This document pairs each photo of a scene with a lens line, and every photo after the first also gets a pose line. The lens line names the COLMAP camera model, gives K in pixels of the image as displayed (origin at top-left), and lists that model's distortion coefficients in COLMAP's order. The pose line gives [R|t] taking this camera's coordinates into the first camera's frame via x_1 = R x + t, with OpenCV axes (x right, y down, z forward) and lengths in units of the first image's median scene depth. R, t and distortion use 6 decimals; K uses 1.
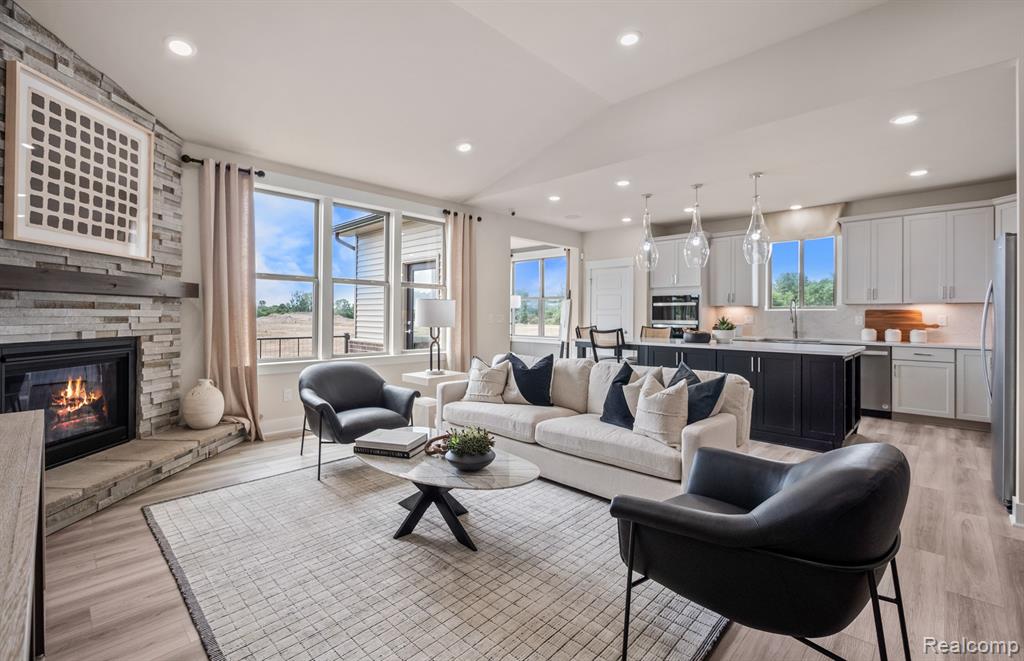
lens RADIAL K [[436.2, 0, 504.1], [0, 436.2, 317.2], [0, 0, 1]] dist [-0.000729, -0.000963]
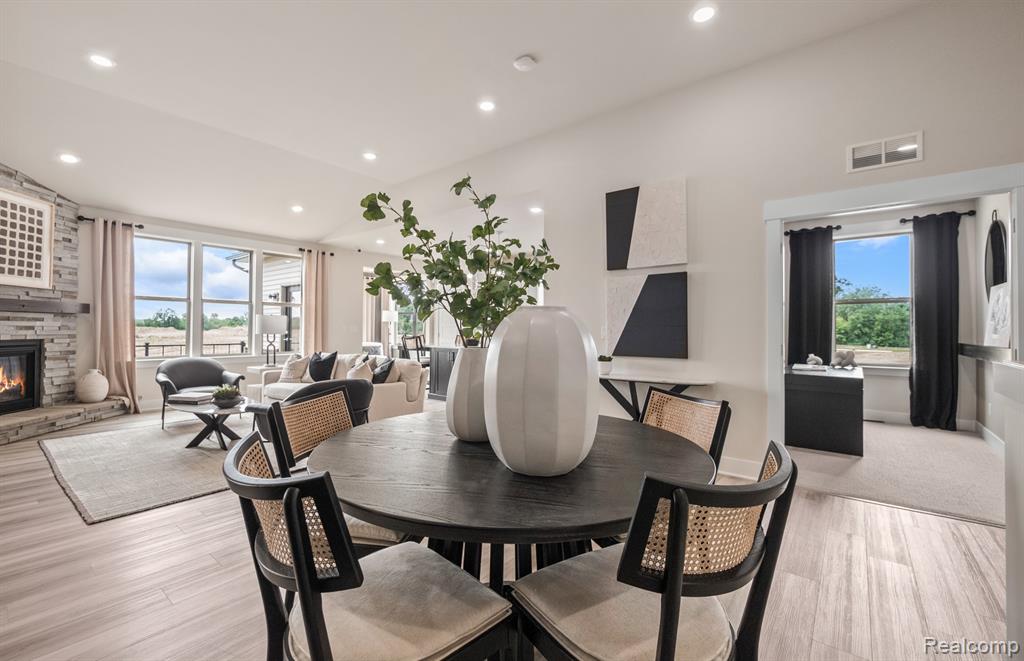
lens RADIAL K [[436.2, 0, 511.5], [0, 436.2, 327.9], [0, 0, 1]] dist [-0.000729, -0.000963]
pose [[0.996541, 0.001651, 0.083092, 0.603560], [-0.001086, 0.999976, -0.006844, 0.012518], [-0.083101, 0.006730, 0.996518, -0.587600]]
